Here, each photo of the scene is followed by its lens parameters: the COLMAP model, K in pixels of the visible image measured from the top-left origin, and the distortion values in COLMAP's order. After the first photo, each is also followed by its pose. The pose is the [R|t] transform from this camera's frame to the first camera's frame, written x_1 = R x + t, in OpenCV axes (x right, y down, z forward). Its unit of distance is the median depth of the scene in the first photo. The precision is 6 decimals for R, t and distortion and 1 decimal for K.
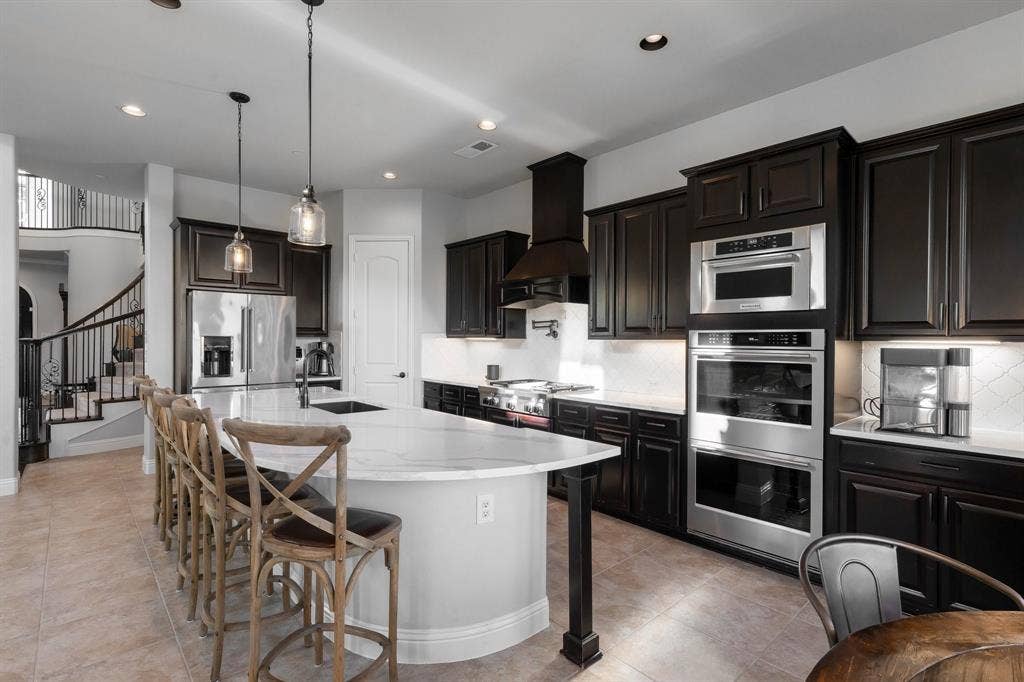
lens RADIAL K [[491.4, 0, 509.9], [0, 491.4, 345.4], [0, 0, 1]] dist [-0.010884, -0.000344]
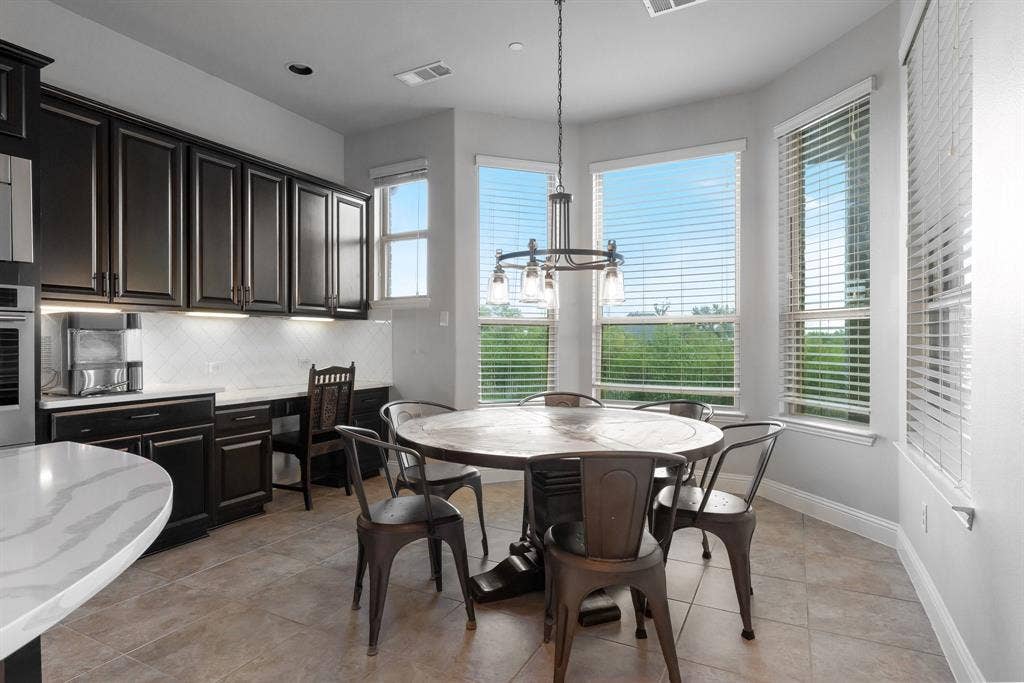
lens RADIAL K [[540.3, 0, 514.3], [0, 540.3, 339.9], [0, 0, 1]] dist [-0.002995, 0.003720]
pose [[-0.356424, -0.005840, 0.934306, -0.274961], [0.010130, 0.999898, 0.010114, 0.030305], [-0.934270, 0.013069, -0.356328, 0.295419]]
